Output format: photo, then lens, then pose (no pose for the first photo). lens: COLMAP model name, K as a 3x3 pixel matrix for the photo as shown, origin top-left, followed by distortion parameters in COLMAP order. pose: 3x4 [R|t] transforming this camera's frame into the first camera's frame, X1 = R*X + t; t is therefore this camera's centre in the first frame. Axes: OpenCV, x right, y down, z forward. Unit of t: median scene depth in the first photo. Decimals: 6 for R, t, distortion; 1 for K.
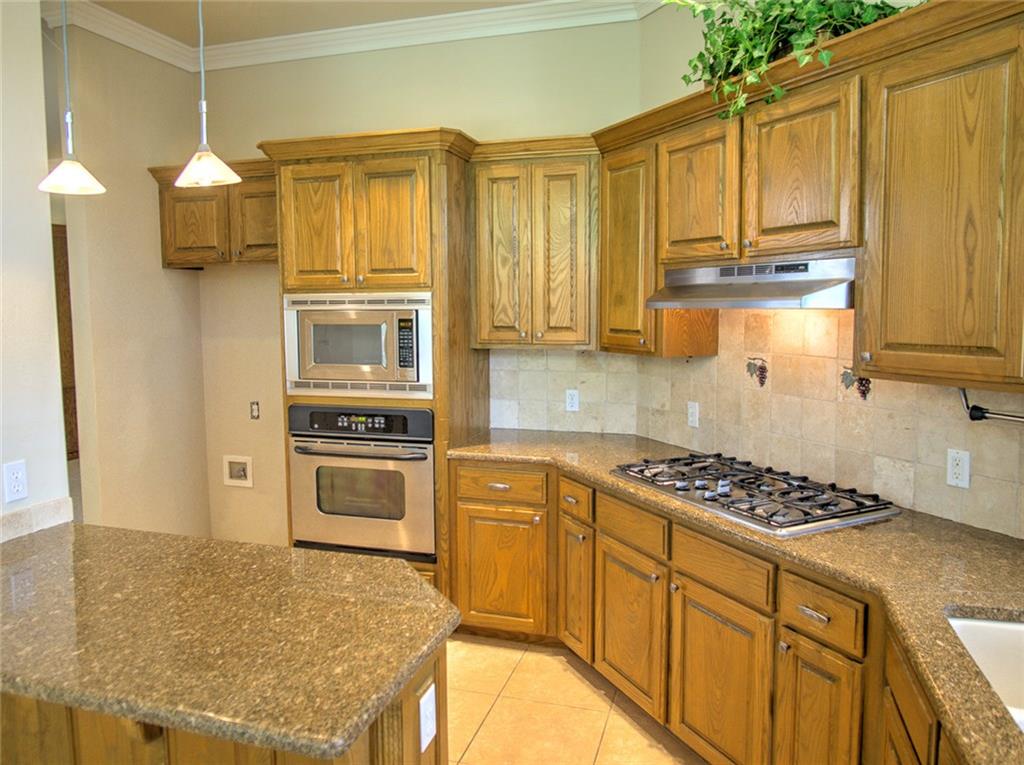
lens RADIAL K [[736.3, 0, 516.3], [0, 736.3, 371.3], [0, 0, 1]] dist [-0.037218, 0.008465]
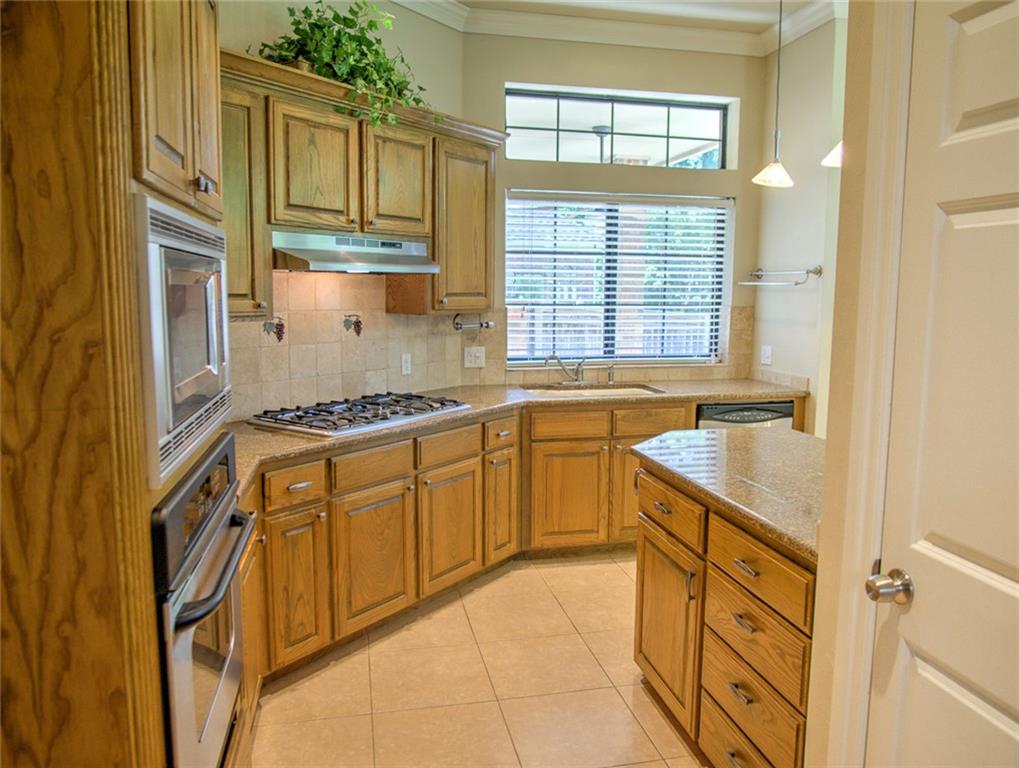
lens RADIAL K [[737.1, 0, 509.9], [0, 737.1, 375.7], [0, 0, 1]] dist [-0.032609, 0.007997]
pose [[-0.480531, -0.095861, 0.871723, -0.783055], [0.079325, 0.985182, 0.152065, -0.067787], [-0.873383, 0.142221, -0.465806, 1.149823]]
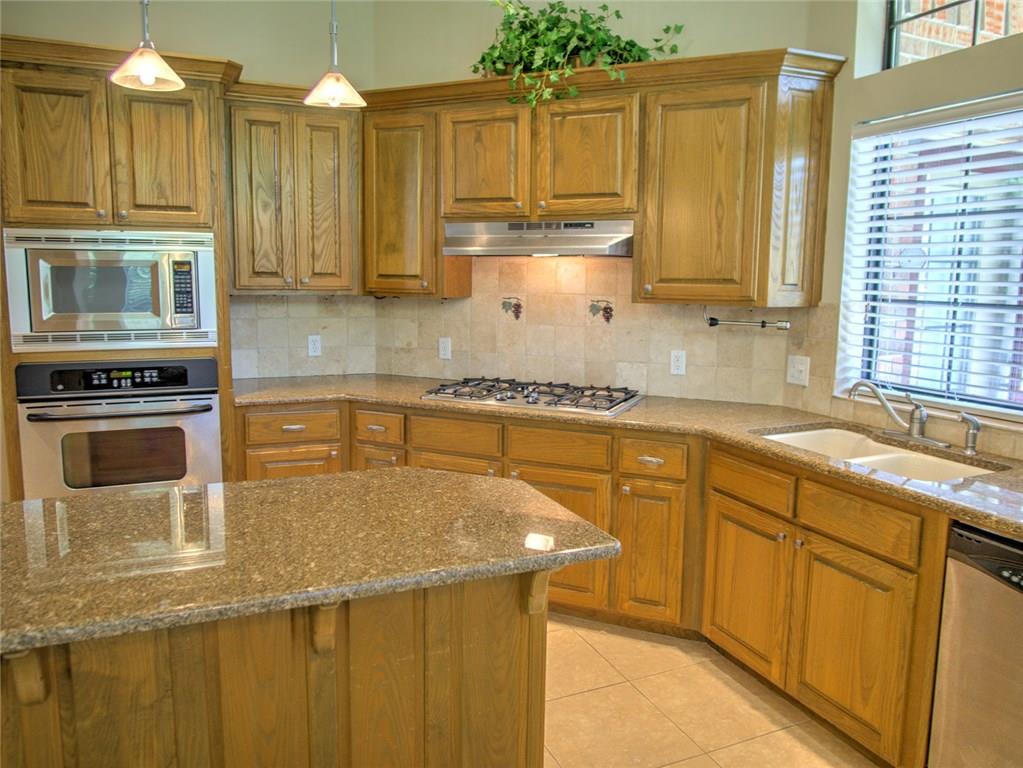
lens RADIAL K [[735.6, 0, 516.3], [0, 735.6, 374.6], [0, 0, 1]] dist [-0.037218, 0.008465]
pose [[0.763379, -0.071849, 0.641942, -0.459706], [0.041596, 0.997200, 0.062146, 0.033973], [-0.644610, -0.020739, 0.764230, 0.023784]]
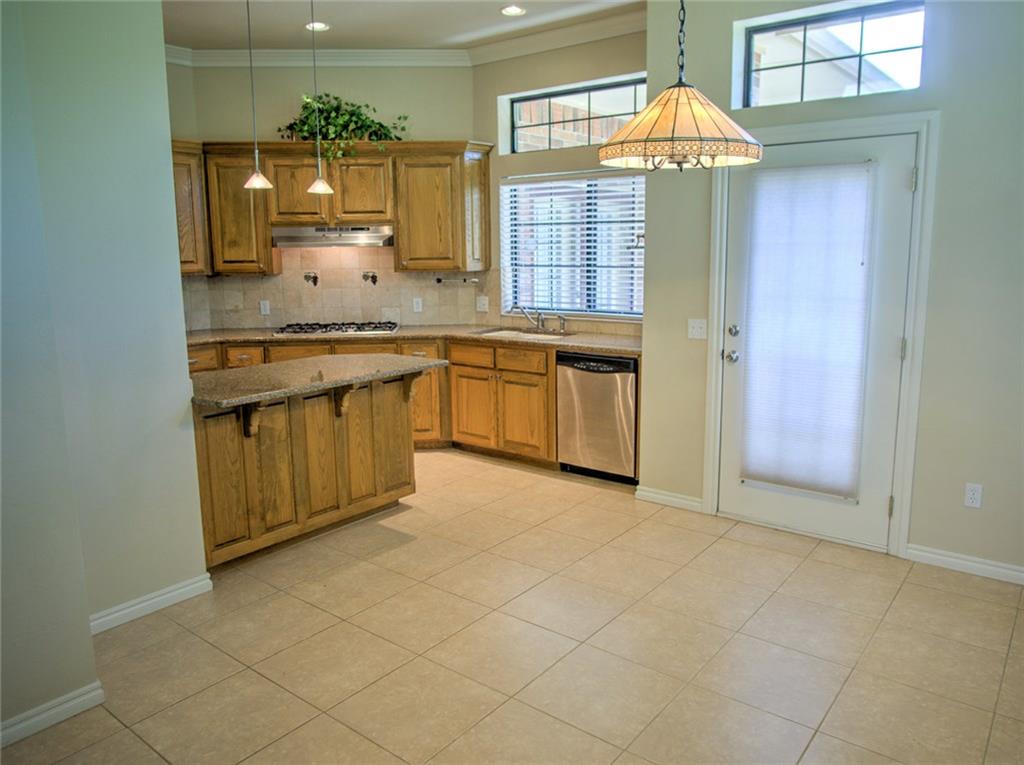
lens RADIAL K [[736.3, 0, 519.8], [0, 736.3, 373.7], [0, 0, 1]] dist [-0.037218, 0.008465]
pose [[0.365358, -0.156723, 0.917579, -1.281912], [0.092785, 0.986948, 0.131626, 0.042236], [-0.926231, 0.037047, 0.375131, -0.265146]]
